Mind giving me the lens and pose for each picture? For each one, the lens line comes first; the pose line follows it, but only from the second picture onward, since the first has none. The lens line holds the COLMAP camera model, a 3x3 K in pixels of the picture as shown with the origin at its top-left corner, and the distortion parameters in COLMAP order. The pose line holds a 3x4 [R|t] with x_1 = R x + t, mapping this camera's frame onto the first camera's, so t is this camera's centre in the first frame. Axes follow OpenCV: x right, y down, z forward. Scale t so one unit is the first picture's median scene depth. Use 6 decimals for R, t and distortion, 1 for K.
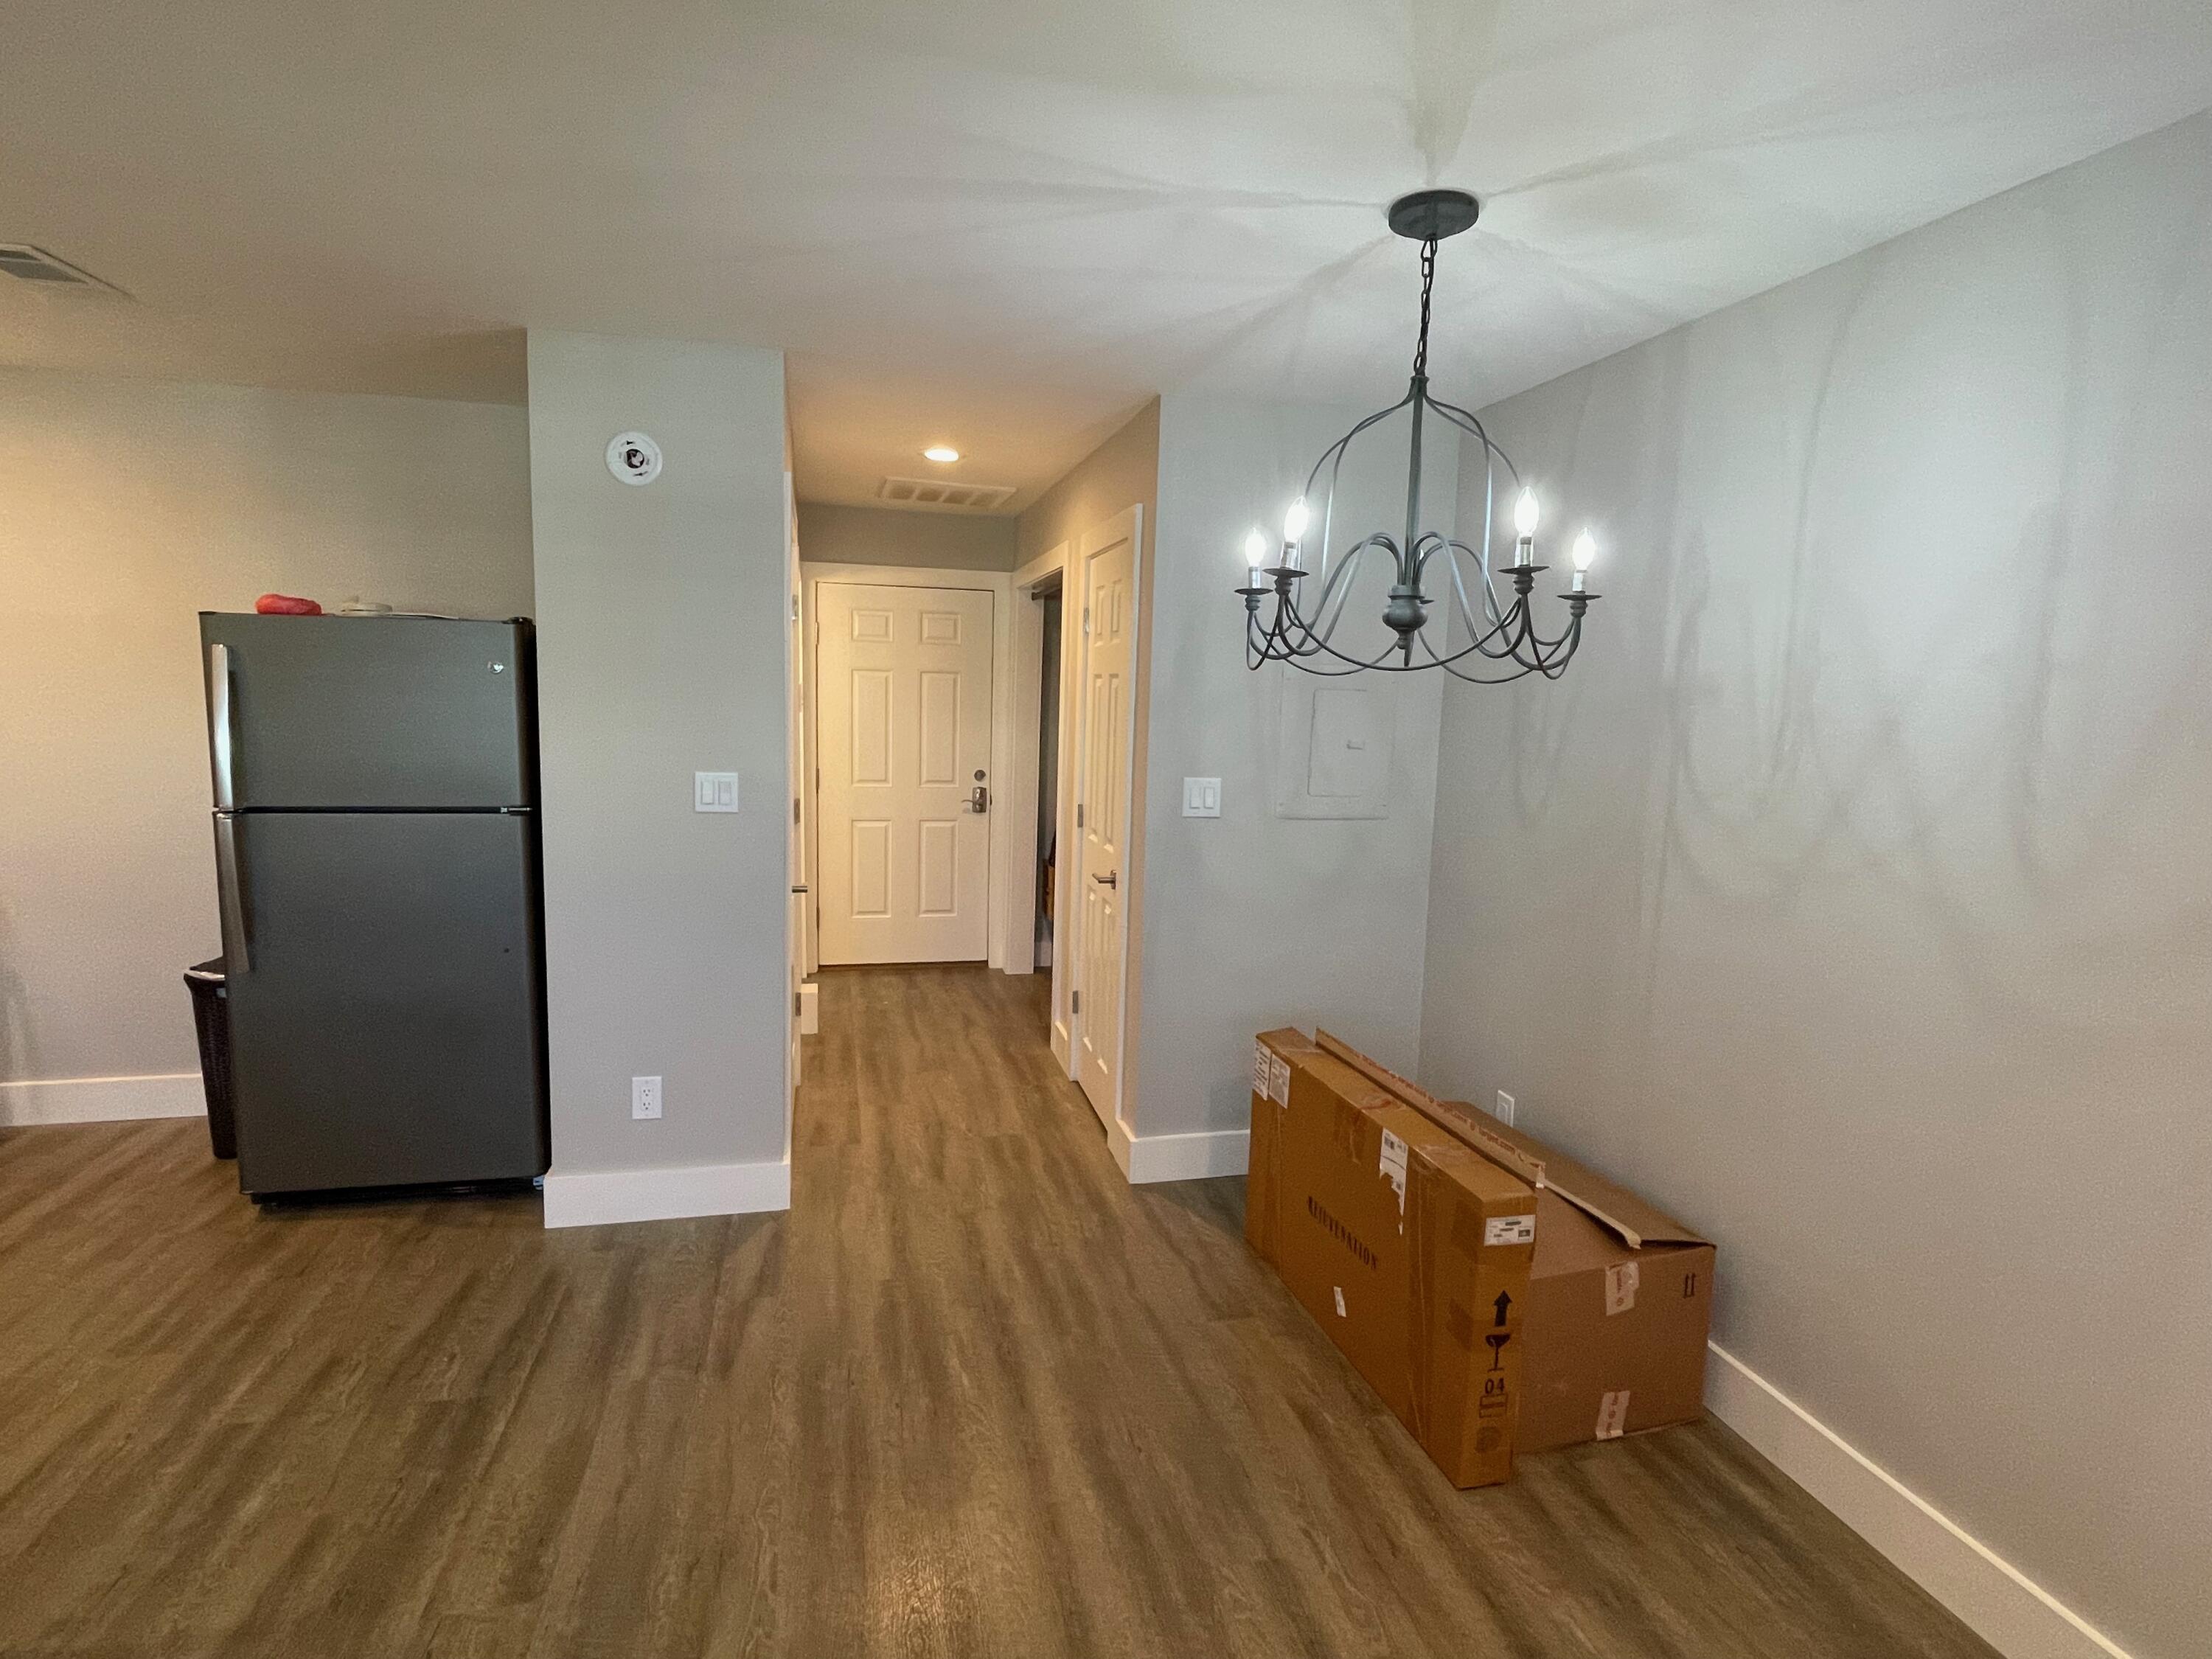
lens RADIAL K [[1099.7, 0, 1098.9], [0, 1099.7, 827.2], [0, 0, 1]] dist [-0.006079, 0.003343]
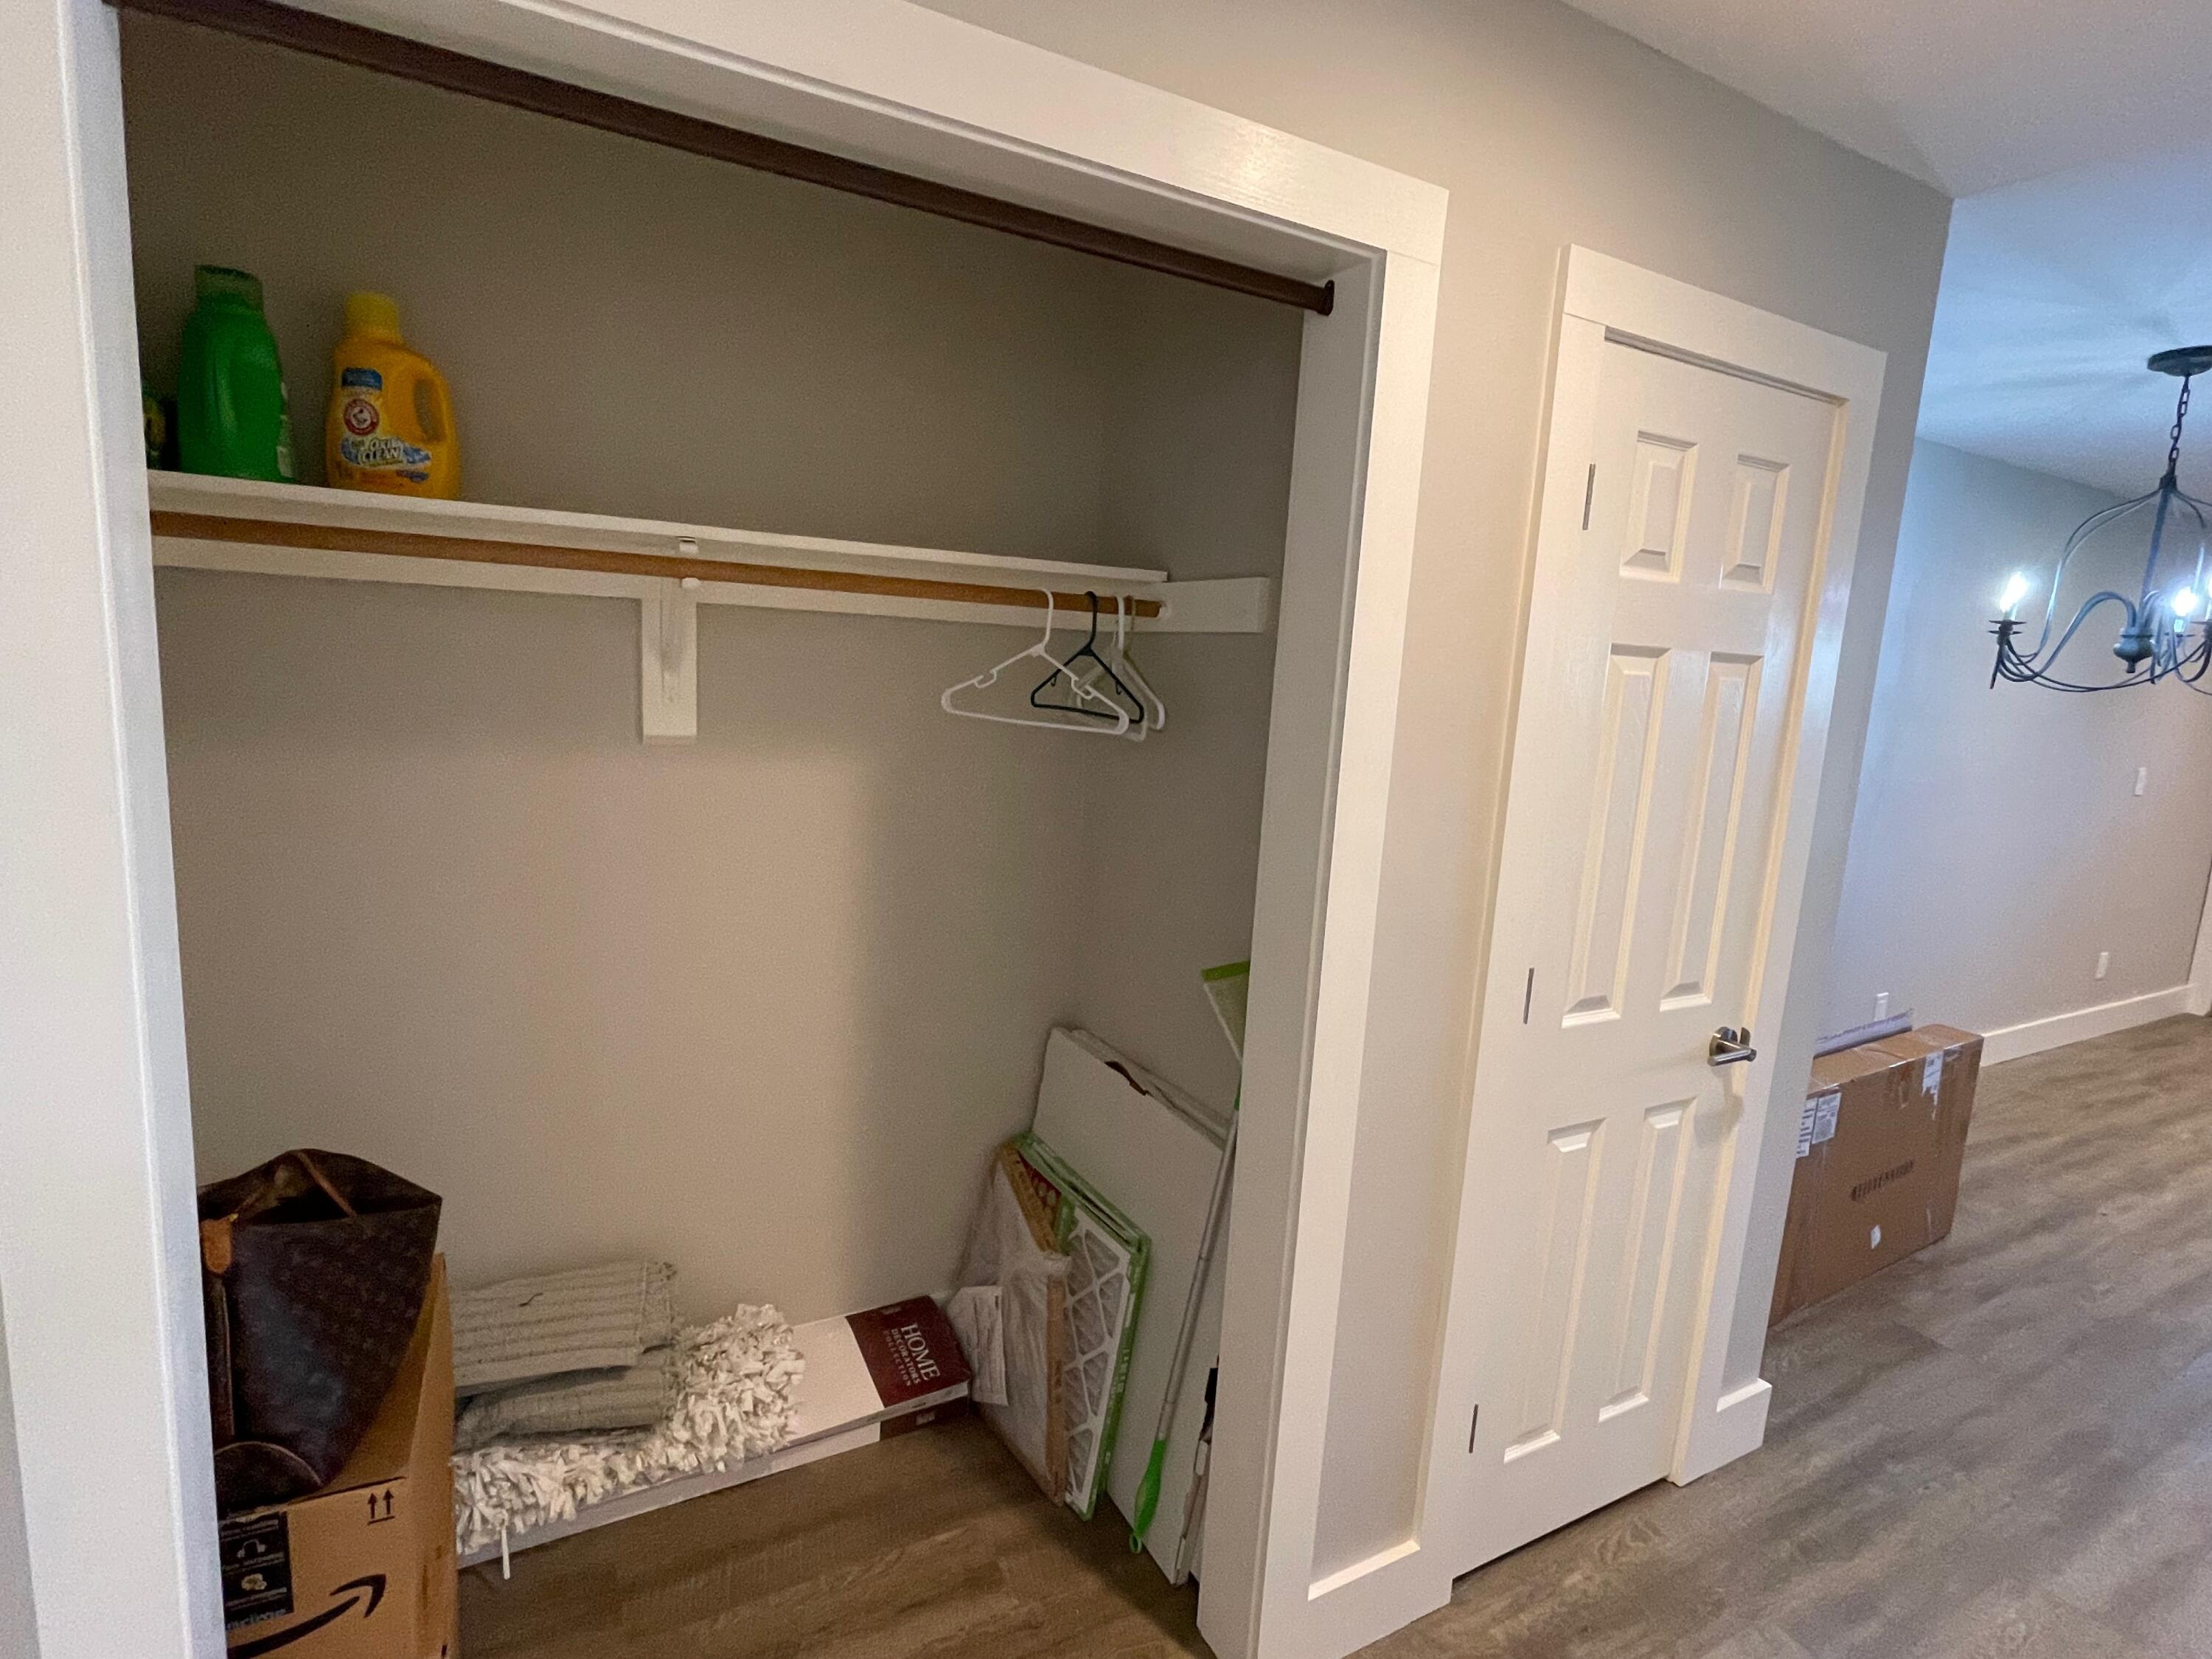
lens RADIAL K [[1099.7, 0, 1097.0], [0, 1099.7, 834.1], [0, 0, 1]] dist [-0.006079, 0.003343]
pose [[-0.261849, -0.199448, 0.944275, -0.498662], [0.058929, 0.973283, 0.221916, -0.241608], [-0.963308, 0.113754, -0.243100, 1.805867]]
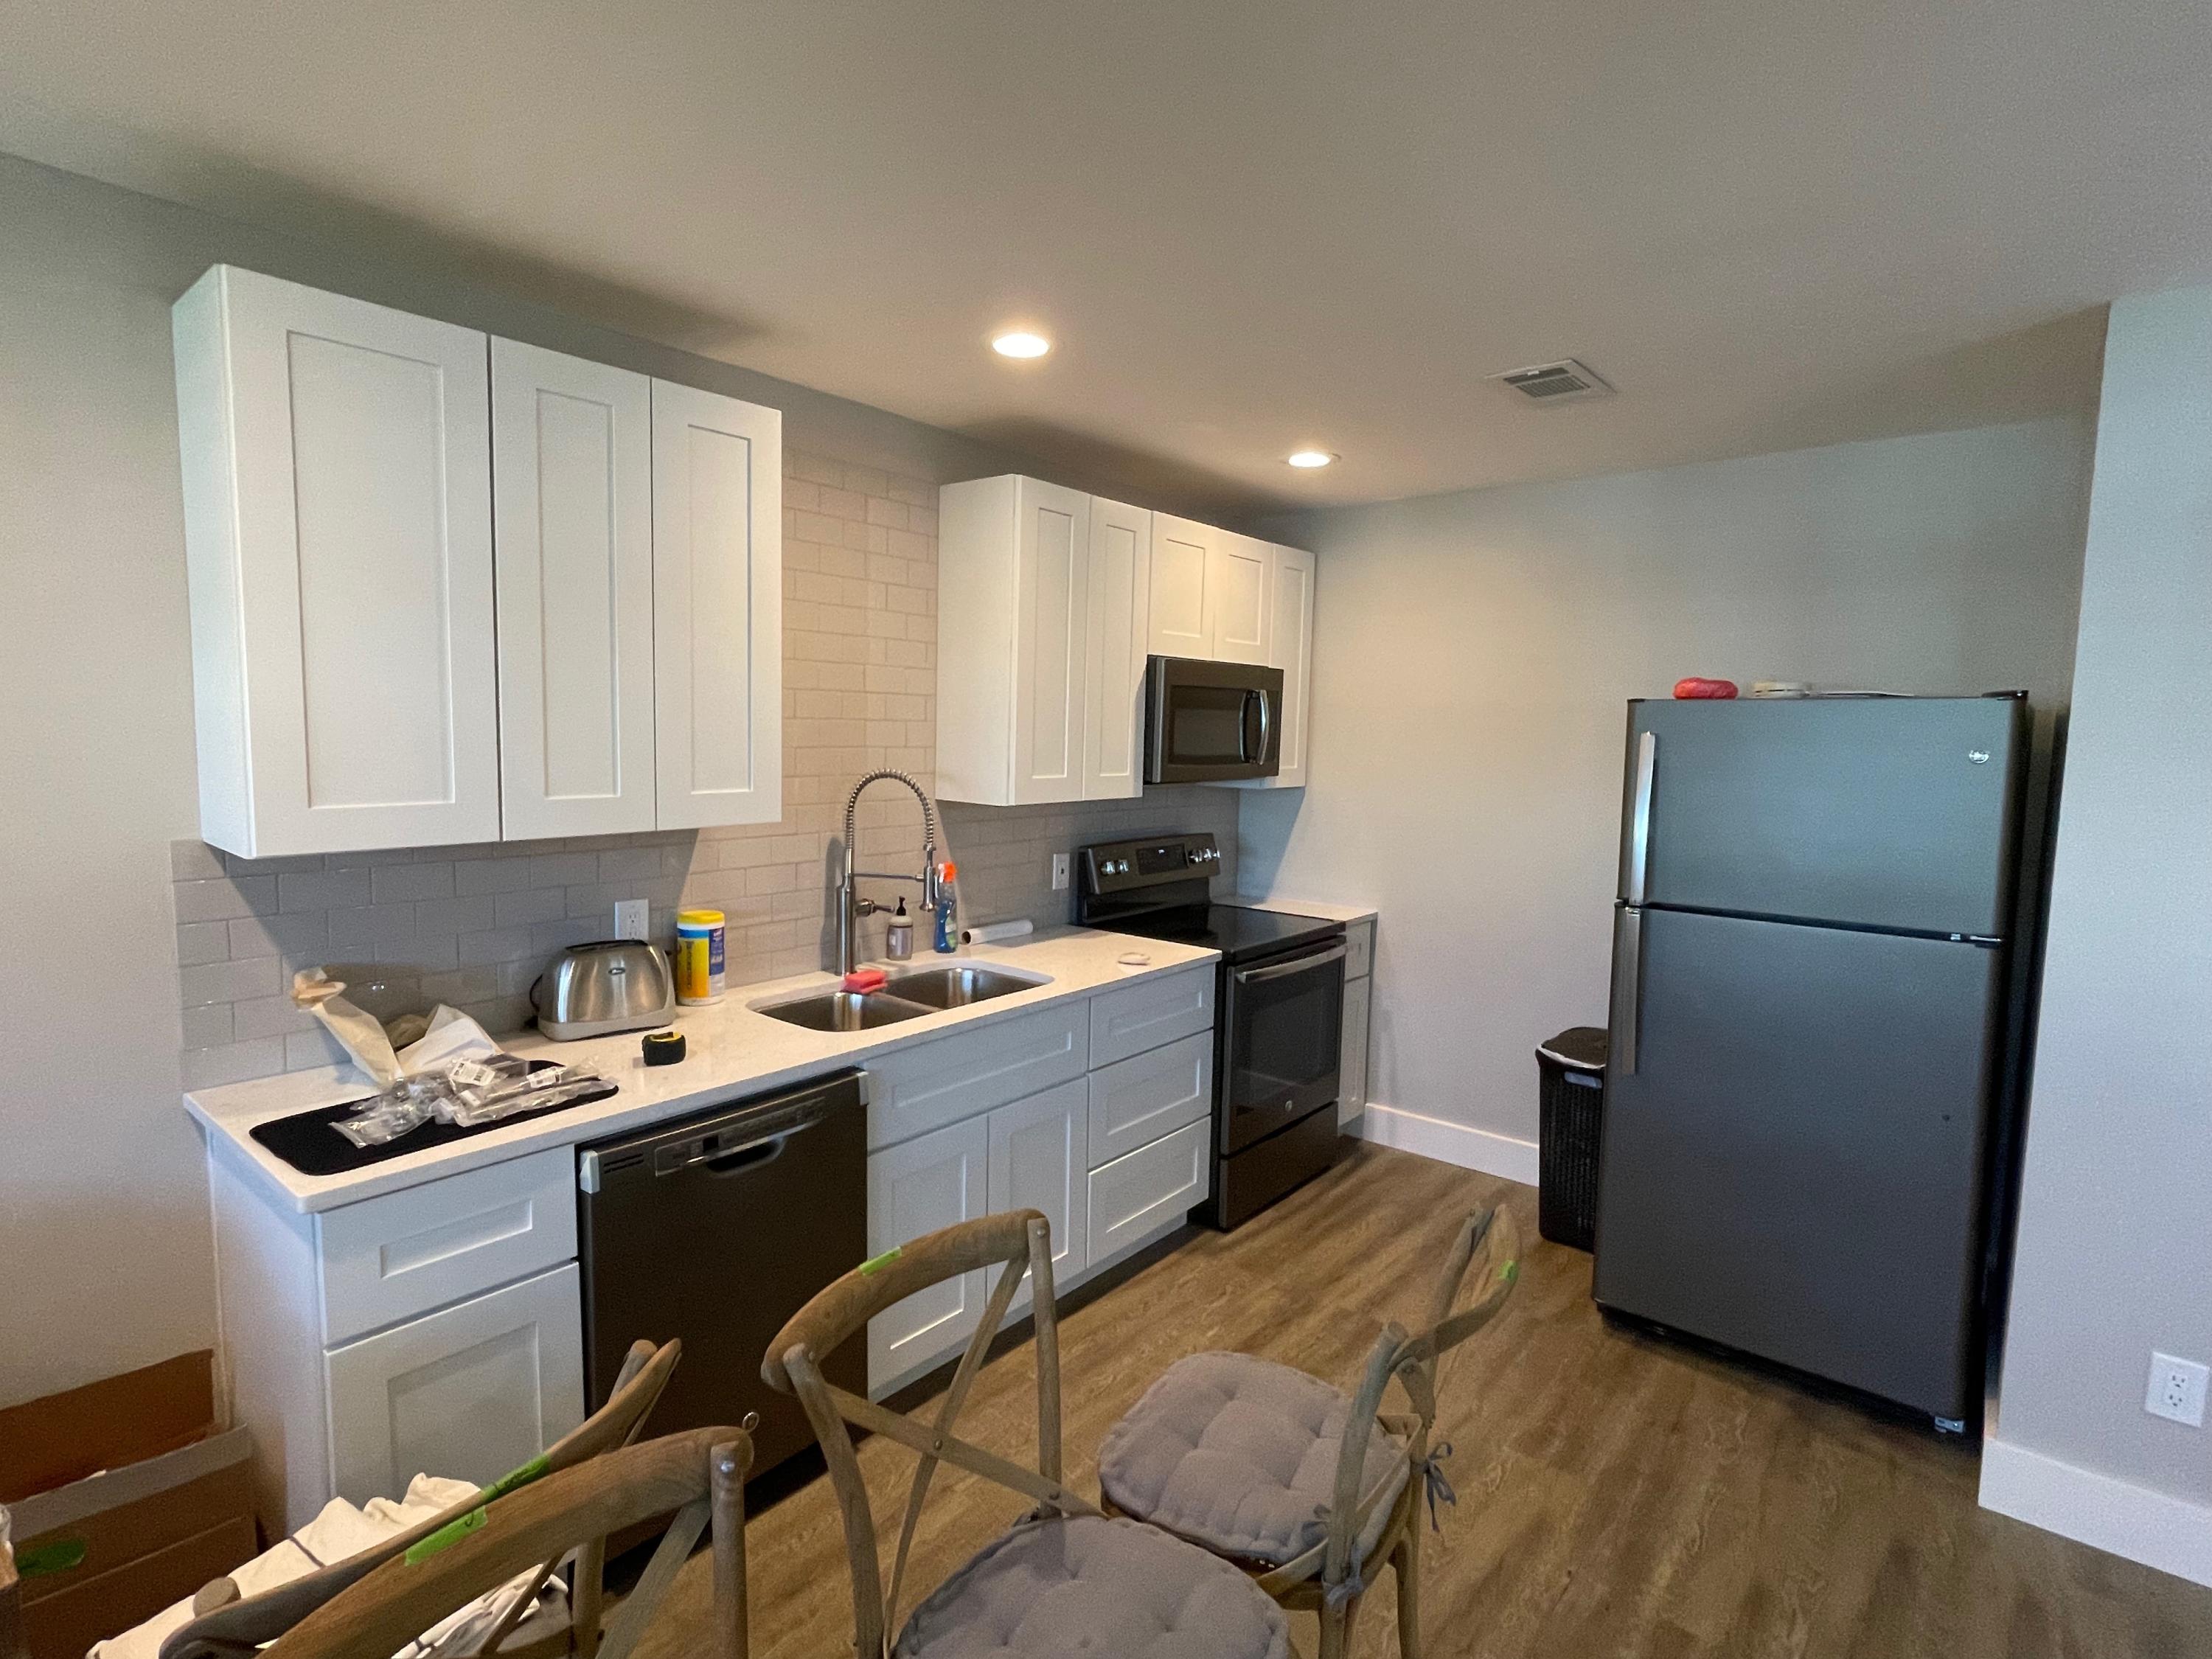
lens RADIAL K [[1099.7, 0, 1083.4], [0, 1099.7, 832.1], [0, 0, 1]] dist [-0.006079, 0.003343]
pose [[0.592741, 0.058952, -0.803233, -0.312459], [-0.101988, 0.994783, -0.002251, -0.026743], [0.798910, 0.083255, 0.595661, 0.036871]]
